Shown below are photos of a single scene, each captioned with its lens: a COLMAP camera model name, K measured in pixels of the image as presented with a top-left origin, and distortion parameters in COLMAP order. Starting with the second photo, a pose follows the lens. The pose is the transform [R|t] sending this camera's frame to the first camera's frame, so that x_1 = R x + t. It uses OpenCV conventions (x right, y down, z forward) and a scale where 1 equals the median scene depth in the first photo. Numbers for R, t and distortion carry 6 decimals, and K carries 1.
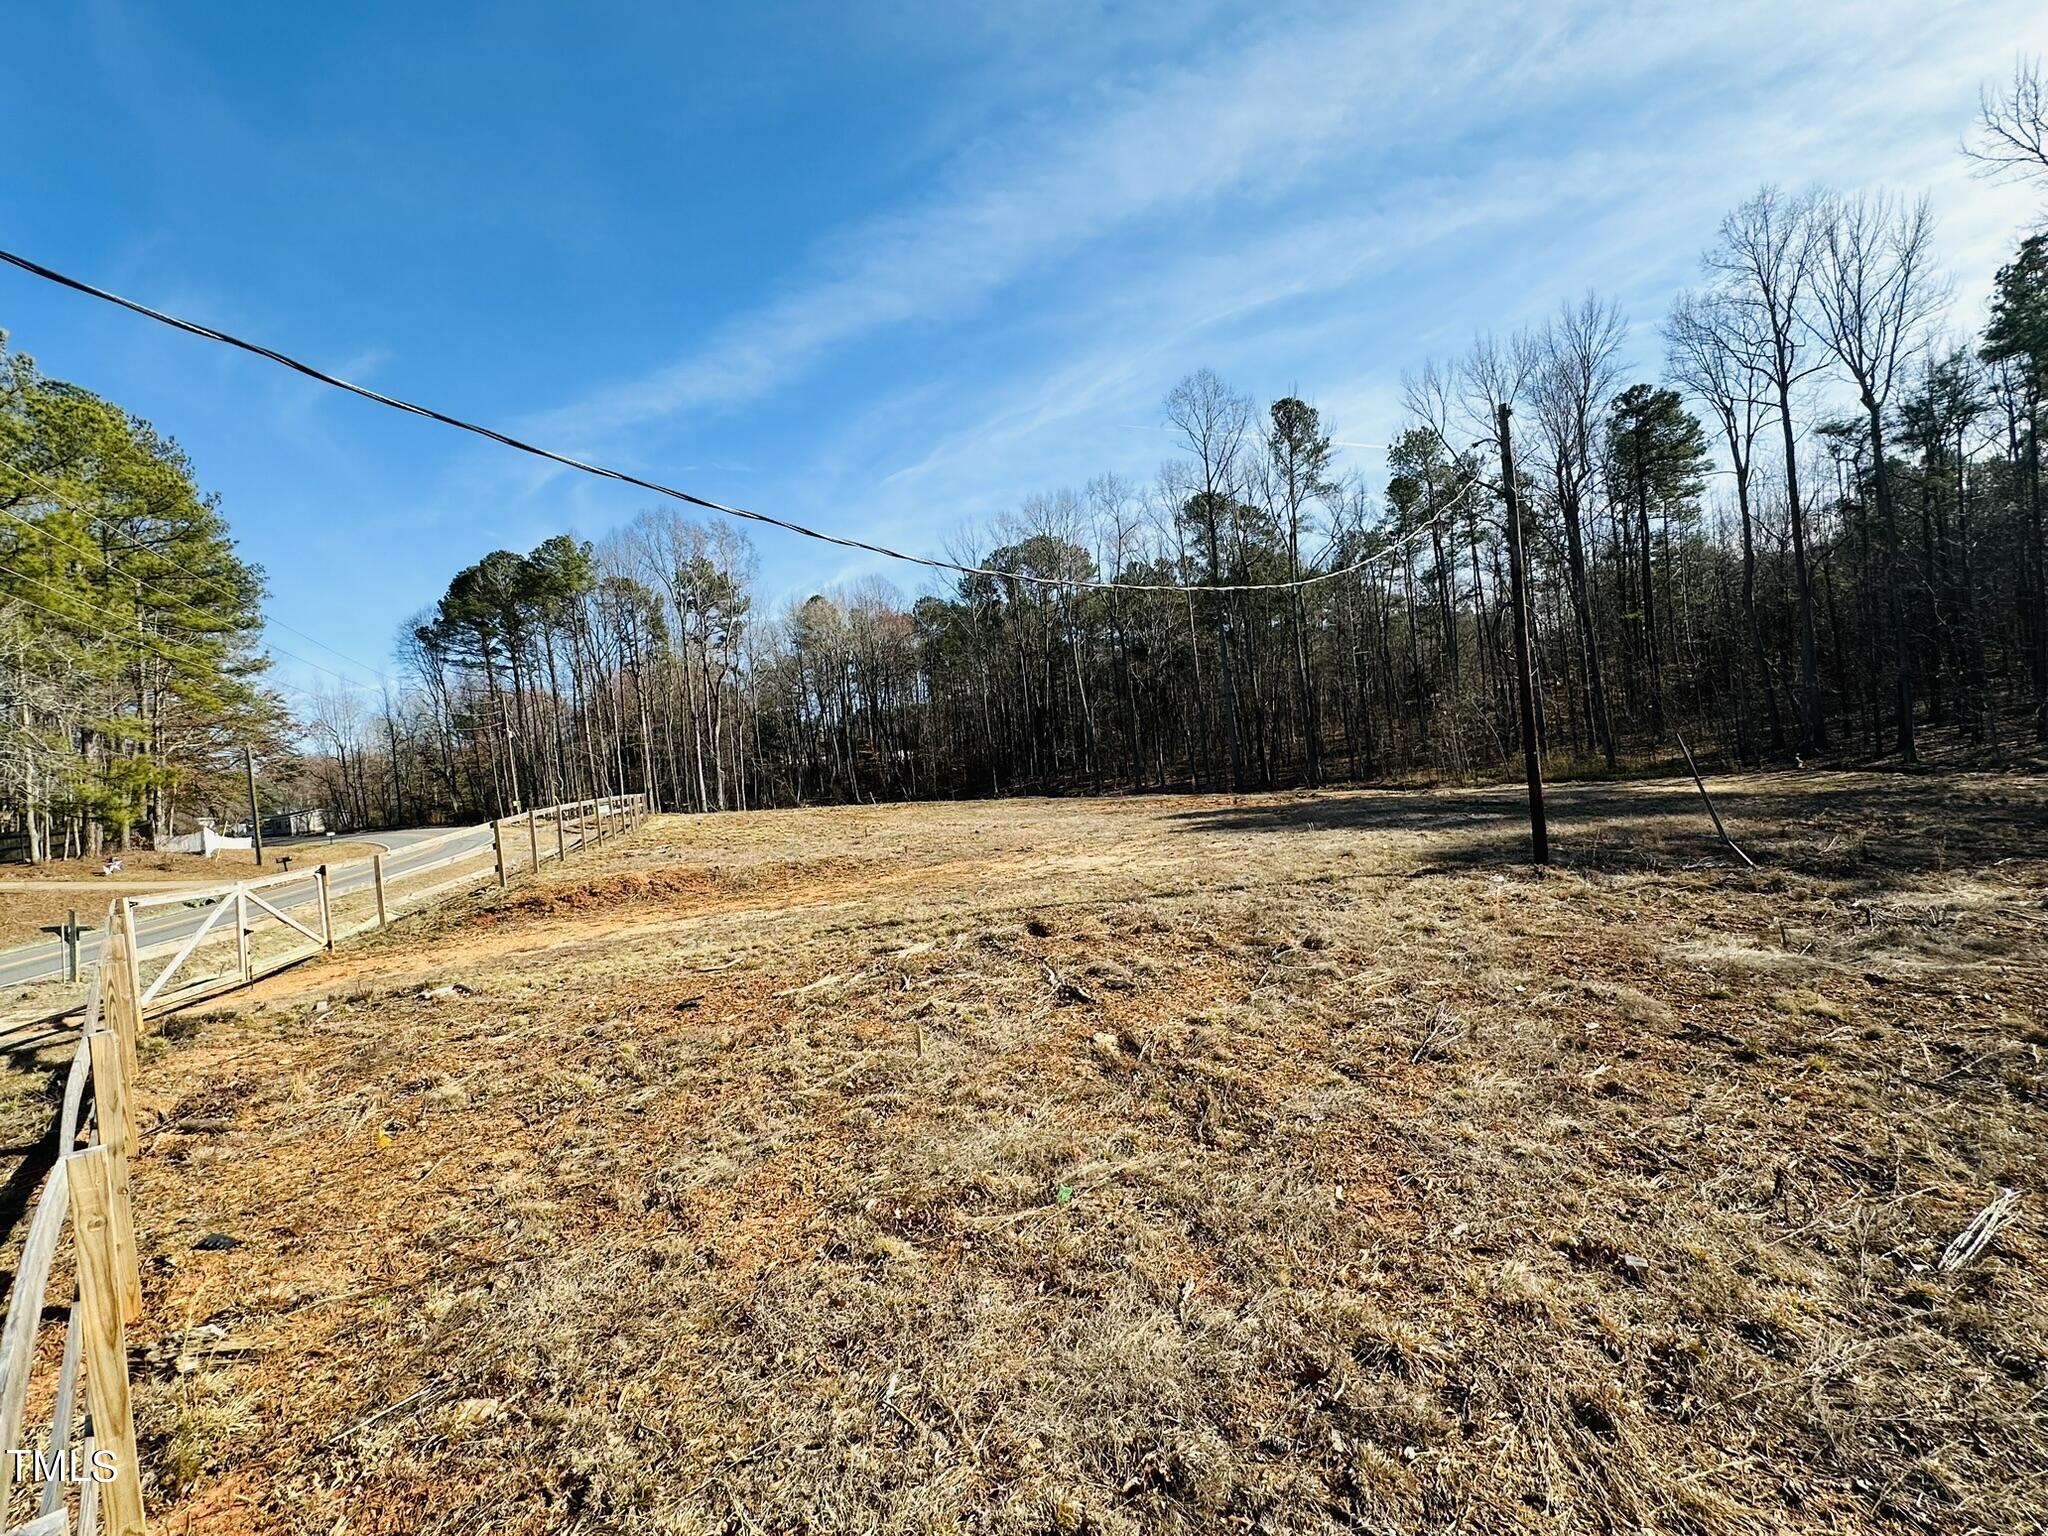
lens RADIAL K [[886.1, 0, 1018.2], [0, 886.1, 770.5], [0, 0, 1]] dist [-0.001792, 0.000369]
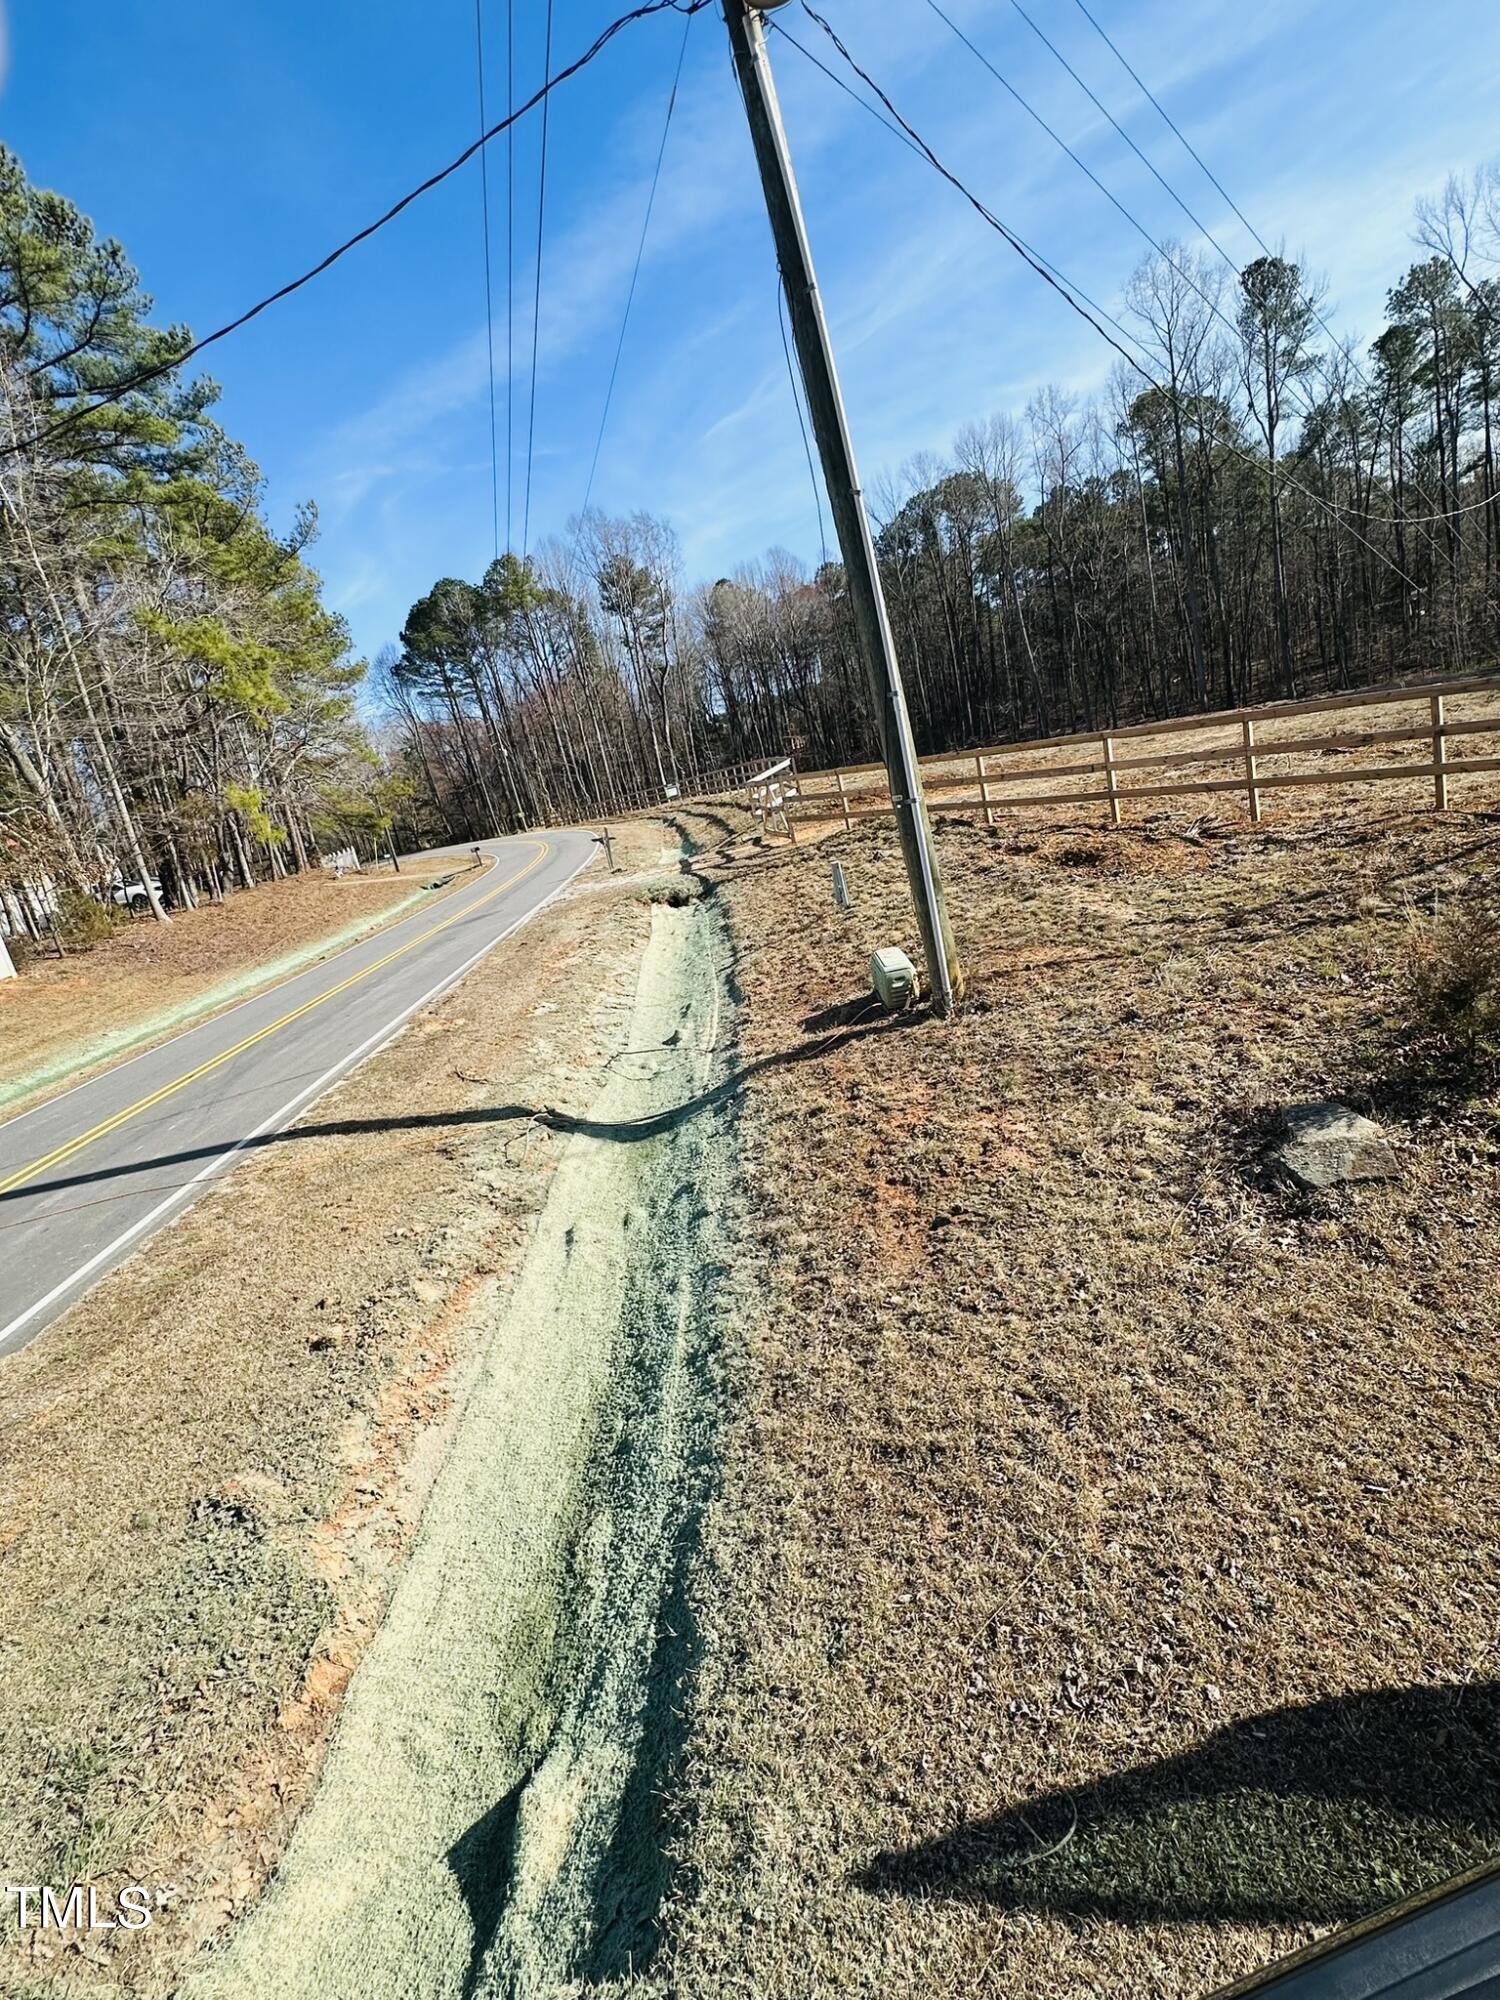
lens RADIAL K [[916.6, 0, 749.2], [0, 916.6, 1006.9], [0, 0, 1]] dist [-0.003803, 0.002716]
pose [[0.982153, -0.074490, -0.172704, -0.144215], [0.116569, 0.961689, 0.248125, 0.023548], [0.147604, -0.263828, 0.953209, -0.211389]]
